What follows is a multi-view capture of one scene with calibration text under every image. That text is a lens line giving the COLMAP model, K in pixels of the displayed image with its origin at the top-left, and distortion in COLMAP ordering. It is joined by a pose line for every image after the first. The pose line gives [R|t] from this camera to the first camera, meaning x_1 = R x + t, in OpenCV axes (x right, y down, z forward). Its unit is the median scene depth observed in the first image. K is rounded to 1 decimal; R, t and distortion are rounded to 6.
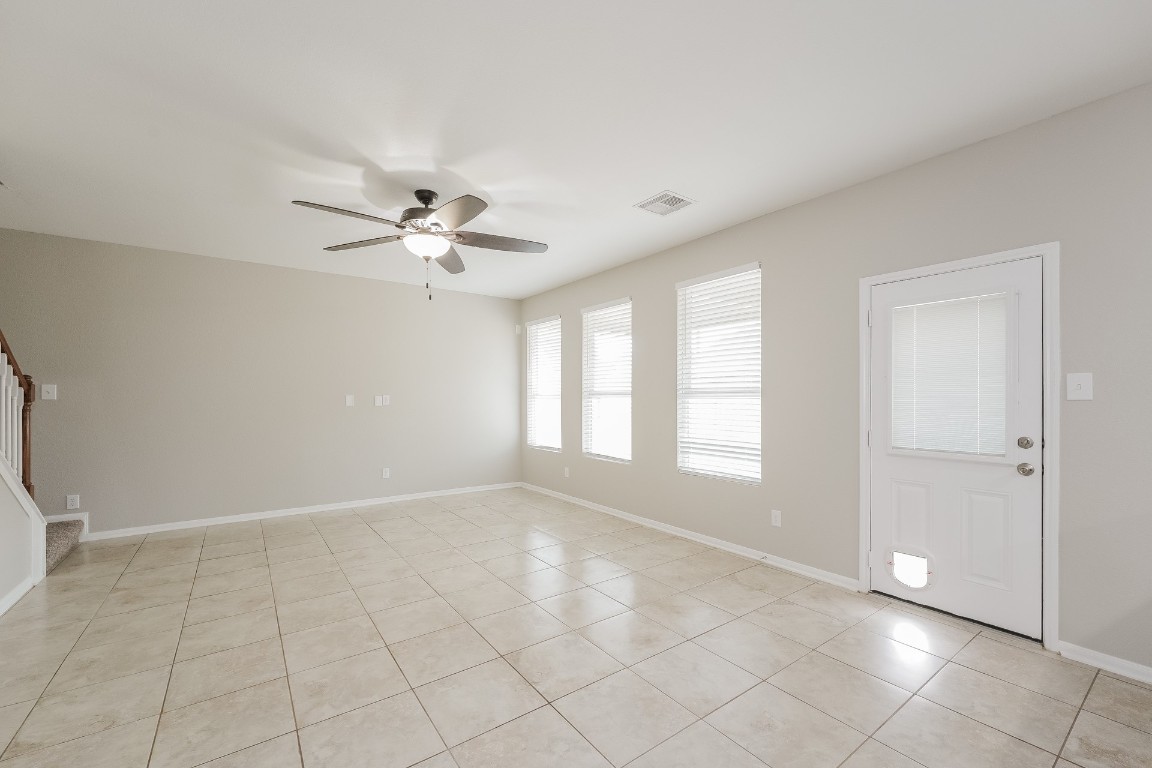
lens RADIAL K [[472.4, 0, 571.1], [0, 472.4, 397.5], [0, 0, 1]] dist [-0.000128, 0.001851]
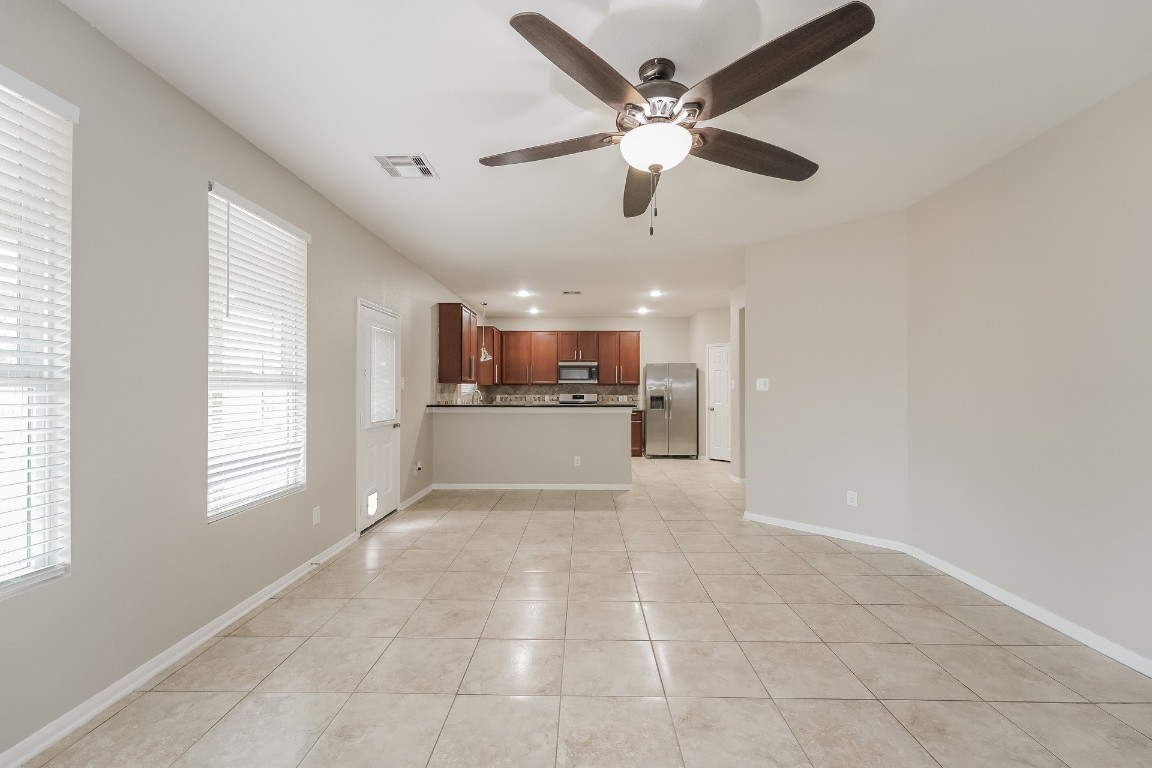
lens RADIAL K [[472.4, 0, 584.1], [0, 472.4, 385.5], [0, 0, 1]] dist [-0.000128, 0.001851]
pose [[-0.819157, 0.002076, 0.573565, -0.586429], [-0.002635, 0.999969, -0.007383, 0.000355], [-0.573563, -0.007559, -0.819127, 1.570970]]
